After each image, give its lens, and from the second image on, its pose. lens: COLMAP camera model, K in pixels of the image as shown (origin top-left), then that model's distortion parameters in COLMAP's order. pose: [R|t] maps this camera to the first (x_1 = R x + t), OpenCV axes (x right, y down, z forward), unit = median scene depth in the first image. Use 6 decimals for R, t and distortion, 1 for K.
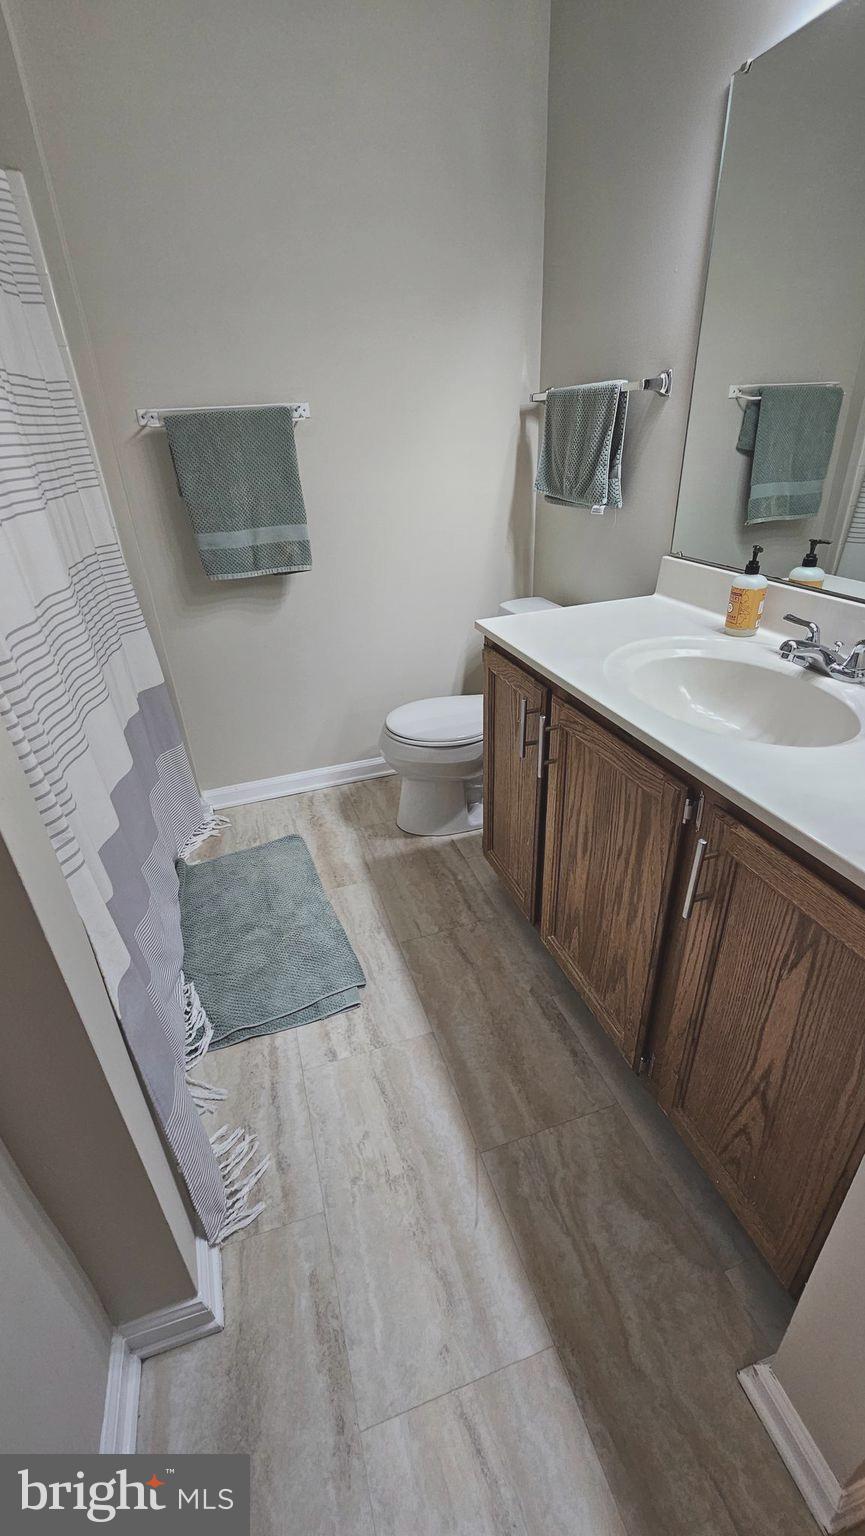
lens RADIAL K [[636.1, 0, 432.5], [0, 636.1, 768.0], [0, 0, 1]] dist [-0.000811, 0.000036]
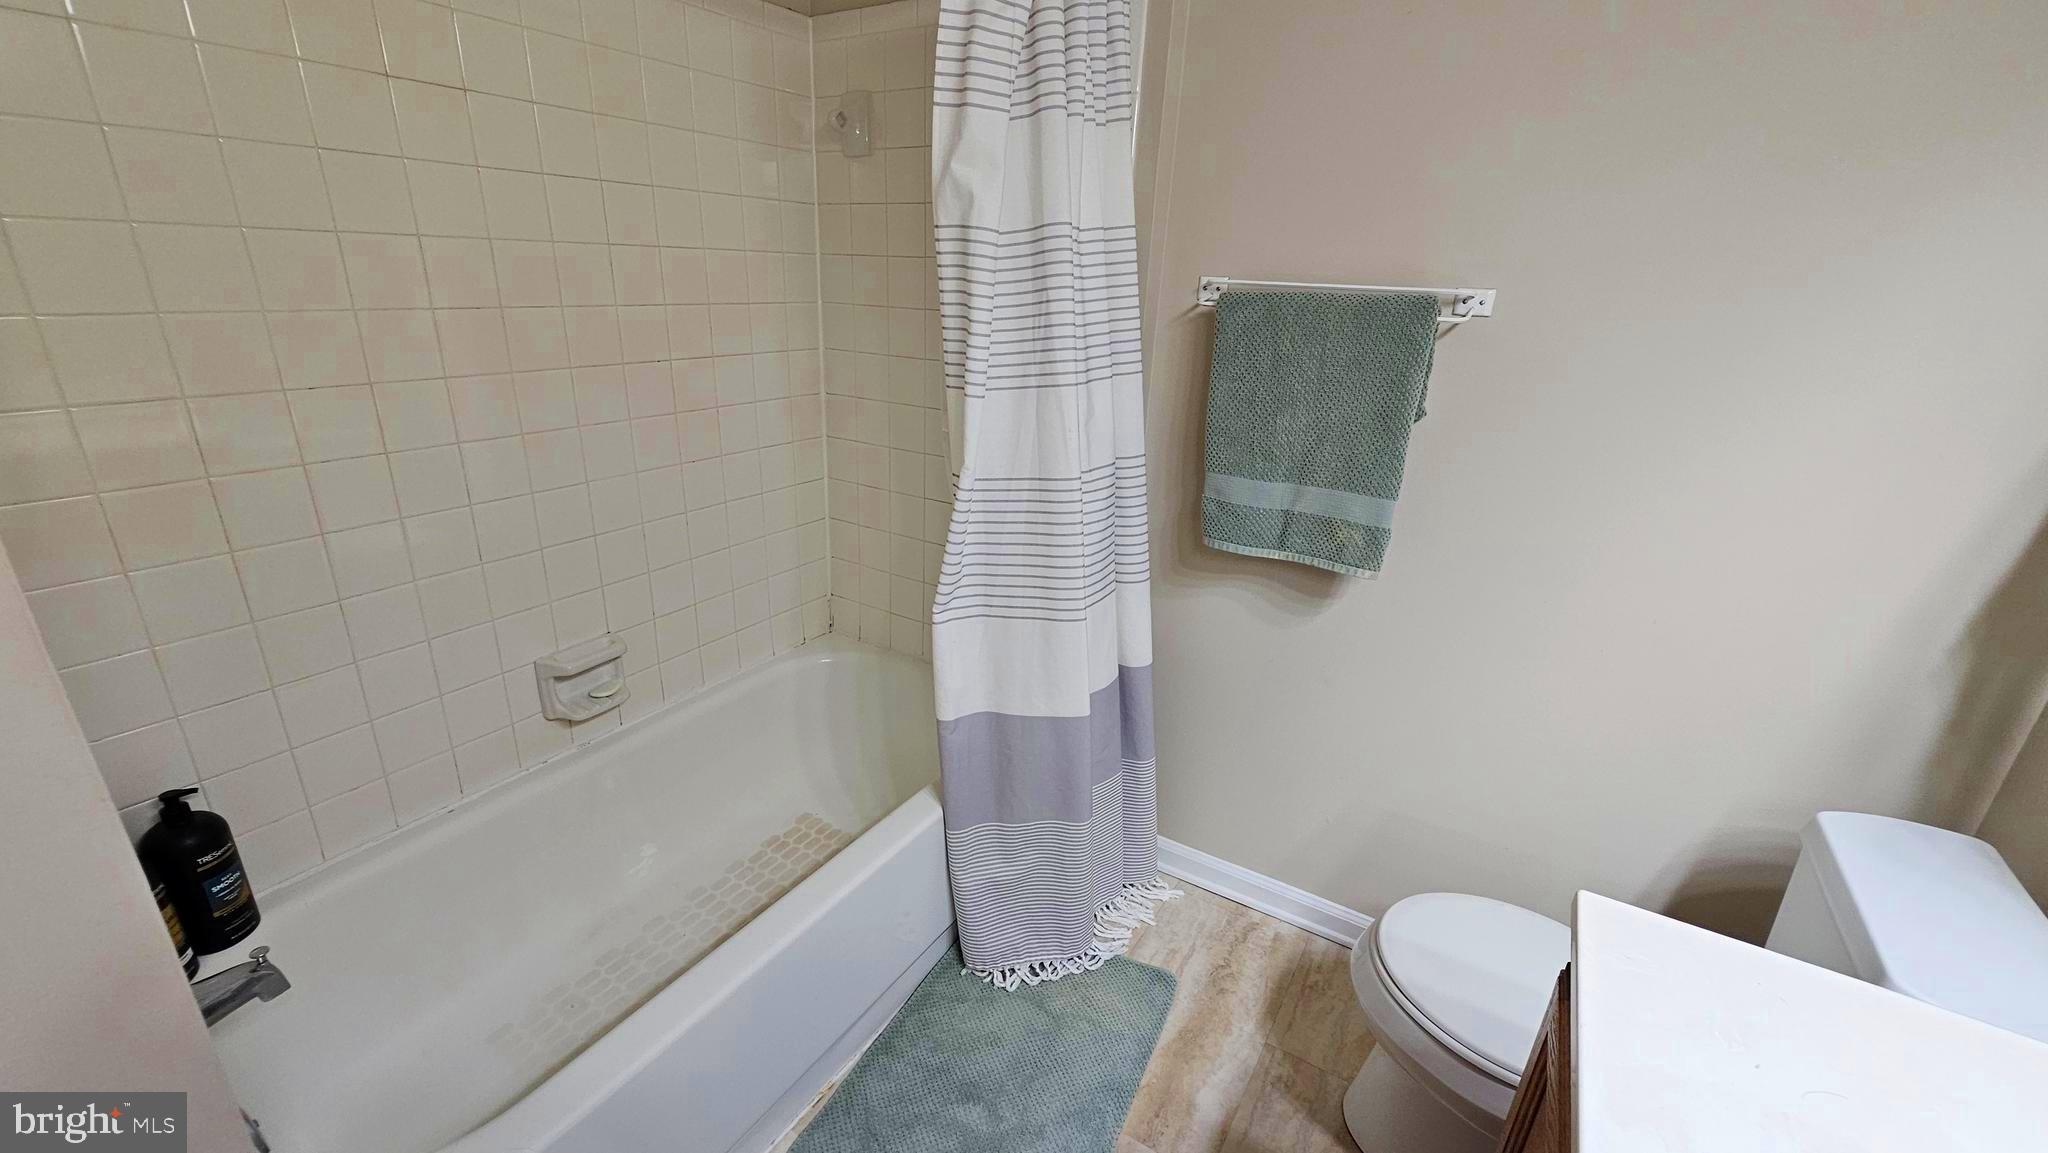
lens RADIAL K [[848.2, 0, 1024.0], [0, 848.2, 576.5], [0, 0, 1]] dist [-0.000811, 0.000036]
pose [[0.633162, 0.341440, -0.694641, 0.118691], [-0.413973, 0.907684, 0.068823, -0.246041], [0.654013, 0.243986, 0.716057, 0.304737]]
